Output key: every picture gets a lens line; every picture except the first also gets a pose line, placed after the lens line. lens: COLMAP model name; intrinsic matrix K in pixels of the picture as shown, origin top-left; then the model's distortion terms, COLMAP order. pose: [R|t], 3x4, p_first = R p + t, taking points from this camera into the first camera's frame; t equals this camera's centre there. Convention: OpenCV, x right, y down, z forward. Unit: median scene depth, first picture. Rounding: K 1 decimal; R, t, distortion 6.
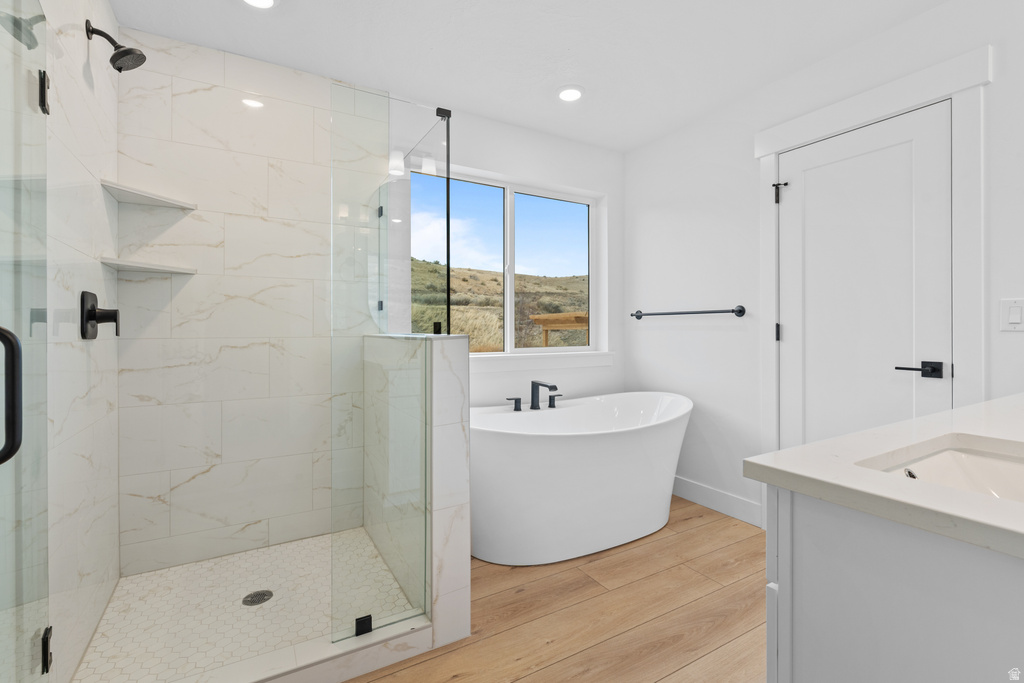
lens RADIAL K [[463.7, 0, 503.4], [0, 463.7, 327.4], [0, 0, 1]] dist [-0.005036, 0.001585]
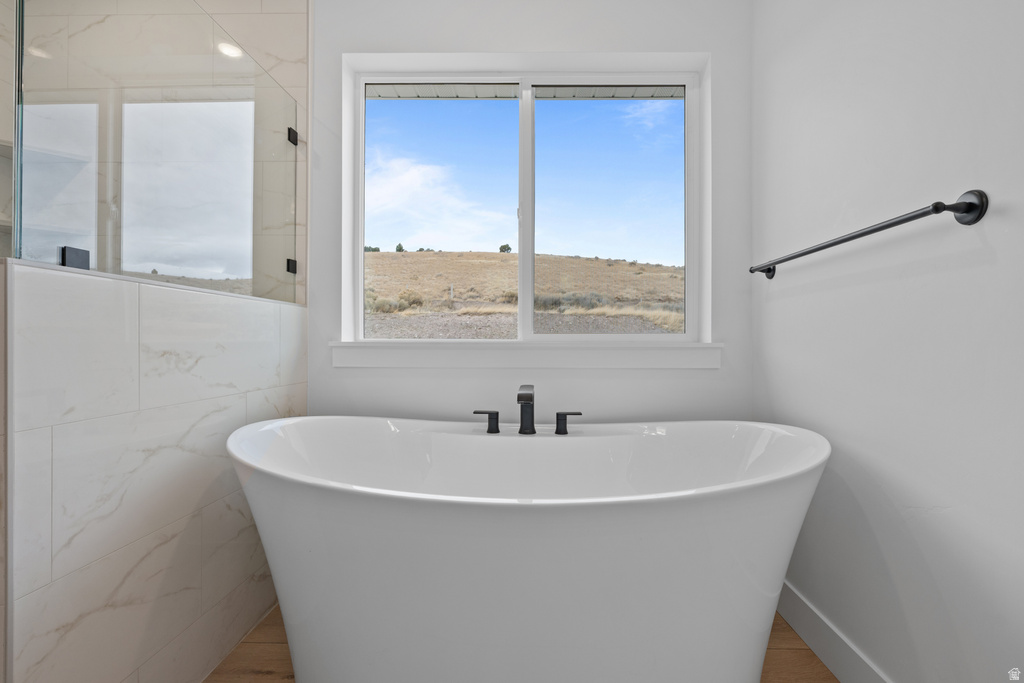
lens RADIAL K [[463.7, 0, 524.6], [0, 463.7, 337.9], [0, 0, 1]] dist [-0.005036, 0.001585]
pose [[0.861052, 0.003344, -0.508506, 0.370982], [-0.005566, 0.999980, -0.002849, 0.058259], [0.508487, 0.005283, 0.861054, 0.503090]]
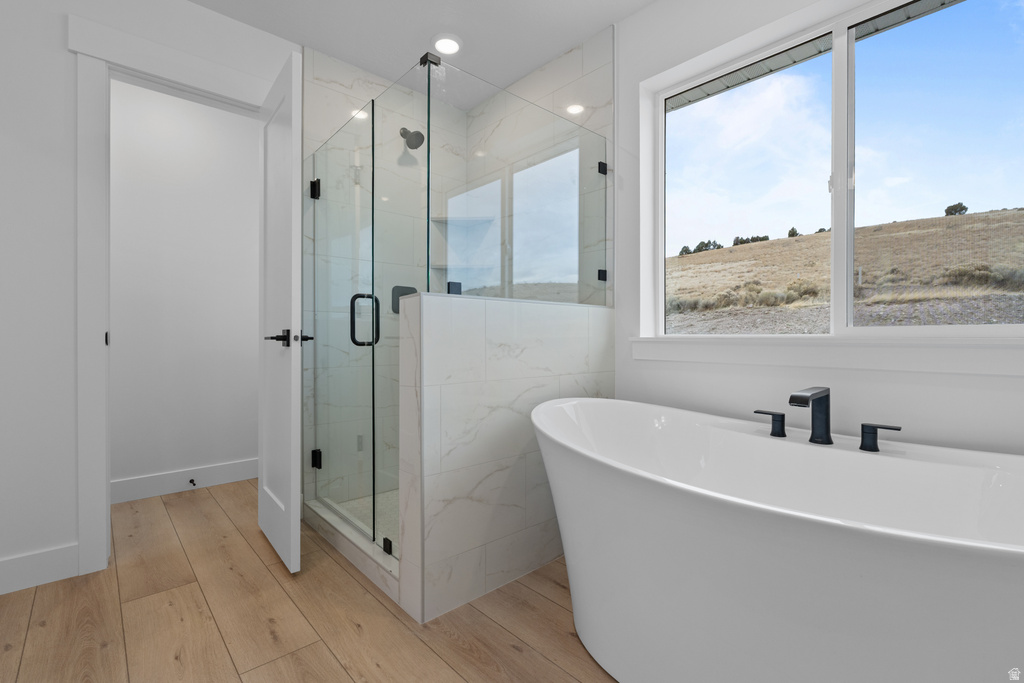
lens RADIAL K [[463.7, 0, 515.7], [0, 463.7, 337.5], [0, 0, 1]] dist [-0.005036, 0.001585]
pose [[0.222738, 0.006618, -0.974856, 0.496803], [0.000701, 0.999976, 0.006949, 0.058339], [0.974878, -0.002231, 0.222728, 0.574210]]
